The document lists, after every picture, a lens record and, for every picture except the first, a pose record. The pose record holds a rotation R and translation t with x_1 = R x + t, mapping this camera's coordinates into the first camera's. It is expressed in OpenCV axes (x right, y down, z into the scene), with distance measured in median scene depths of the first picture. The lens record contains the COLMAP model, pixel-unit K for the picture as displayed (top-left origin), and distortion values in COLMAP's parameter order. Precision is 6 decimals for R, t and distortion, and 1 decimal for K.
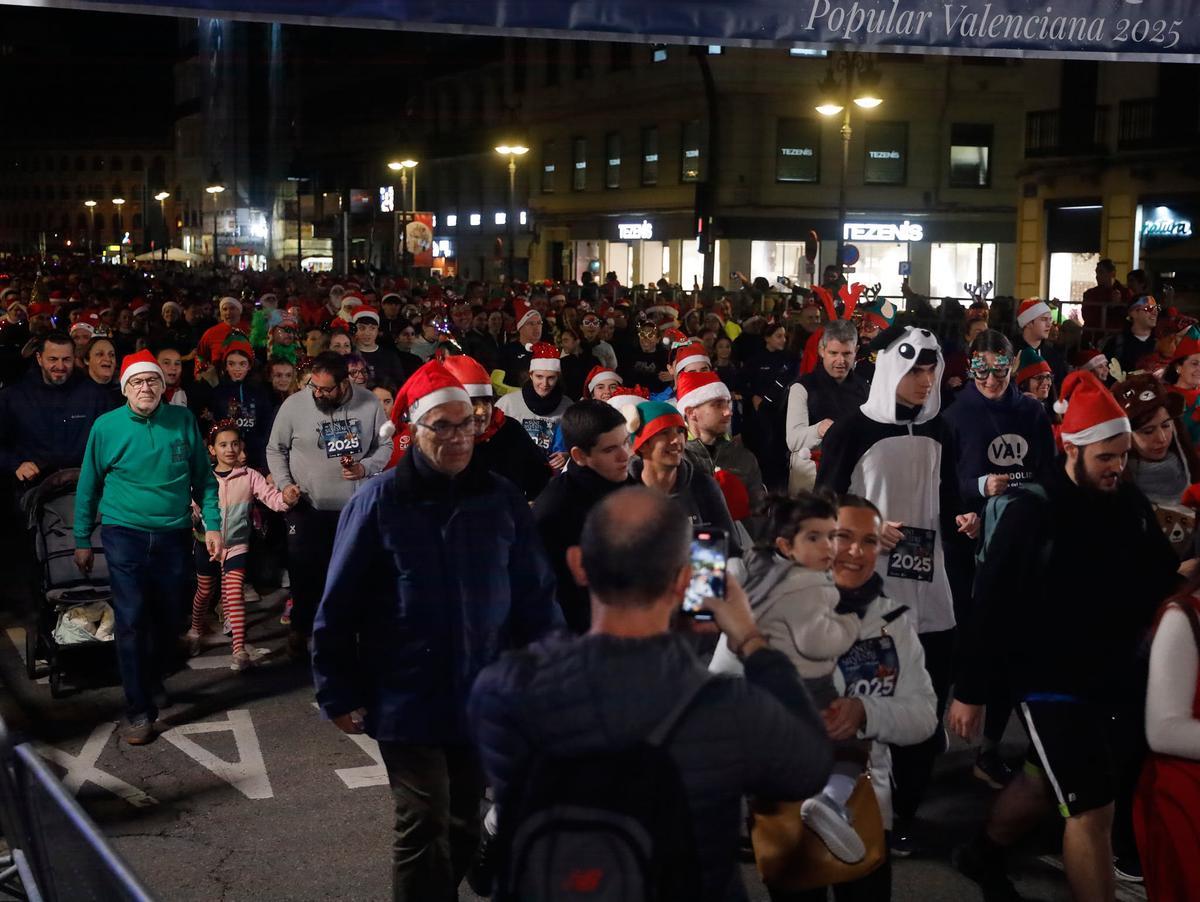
lens RADIAL K [[1972.3, 0, 608.0], [0, 1972.3, 449.5], [0, 0, 1]] dist [0.151624, 0.177528]
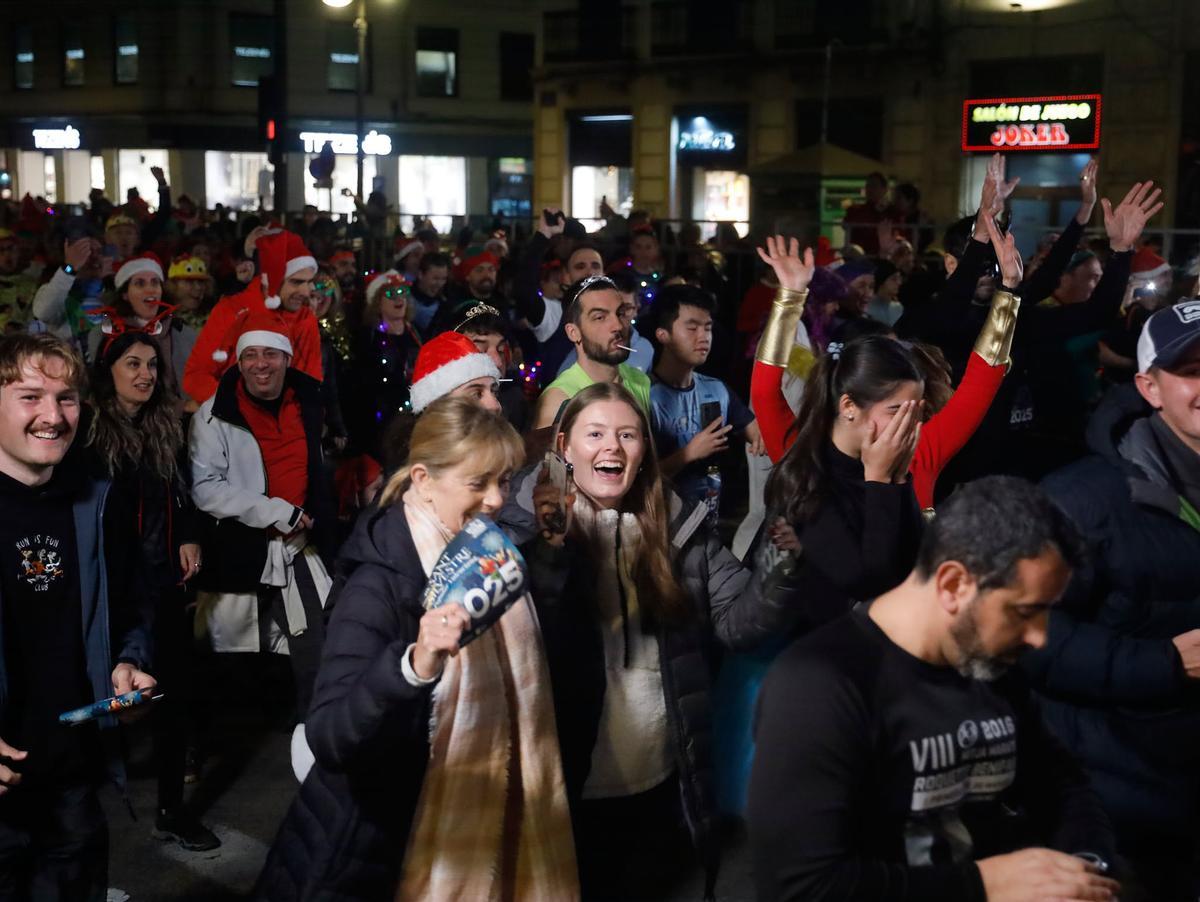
lens RADIAL K [[1869.8, 0, 598.4], [0, 1869.8, 450.0], [0, 0, 1]] dist [0.129915, 0.134401]
pose [[0.940630, -0.053225, 0.335234, -0.053555], [0.036513, 0.997765, 0.055964, -0.012736], [-0.337463, -0.040401, 0.940471, 0.136625]]
